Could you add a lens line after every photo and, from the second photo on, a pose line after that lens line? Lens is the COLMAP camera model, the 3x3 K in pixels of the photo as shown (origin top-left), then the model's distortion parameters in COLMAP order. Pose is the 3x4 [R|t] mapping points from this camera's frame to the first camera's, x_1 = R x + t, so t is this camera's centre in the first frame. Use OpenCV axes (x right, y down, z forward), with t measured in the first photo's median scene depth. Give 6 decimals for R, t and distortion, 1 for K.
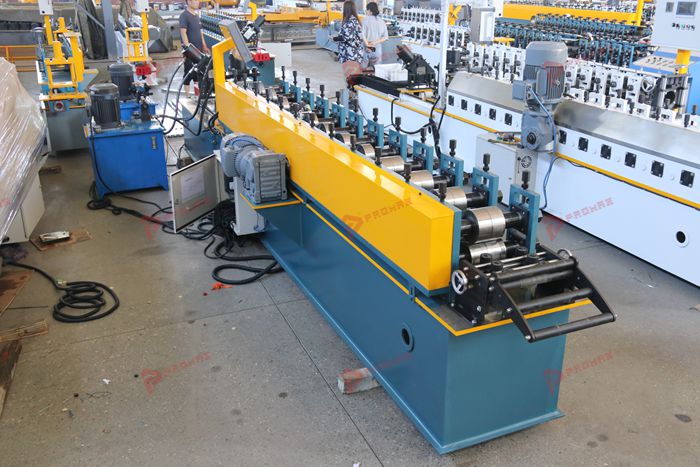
lens RADIAL K [[693.0, 0, 350.0], [0, 693.0, 233.5], [0, 0, 1]] dist [-0.038991, 0.024650]
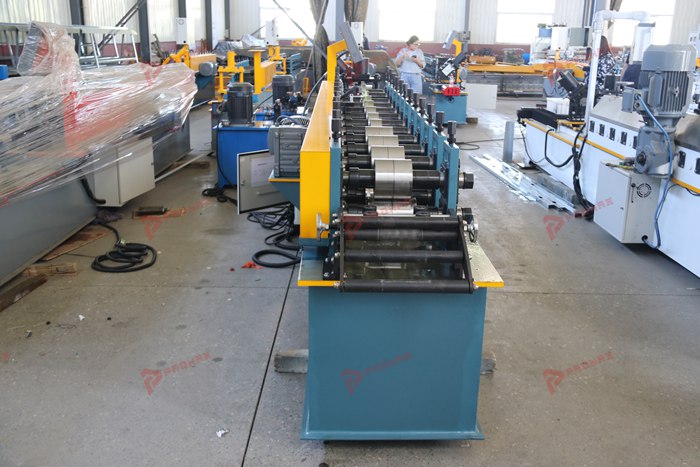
lens RADIAL K [[710.1, 0, 348.6], [0, 710.1, 219.3], [0, 0, 1]] dist [-0.153229, 0.535075]
pose [[0.926448, 0.119542, -0.356936, 0.248735], [-0.158945, 0.983787, -0.083069, 0.062957], [0.341219, 0.133692, 0.930428, 0.094711]]
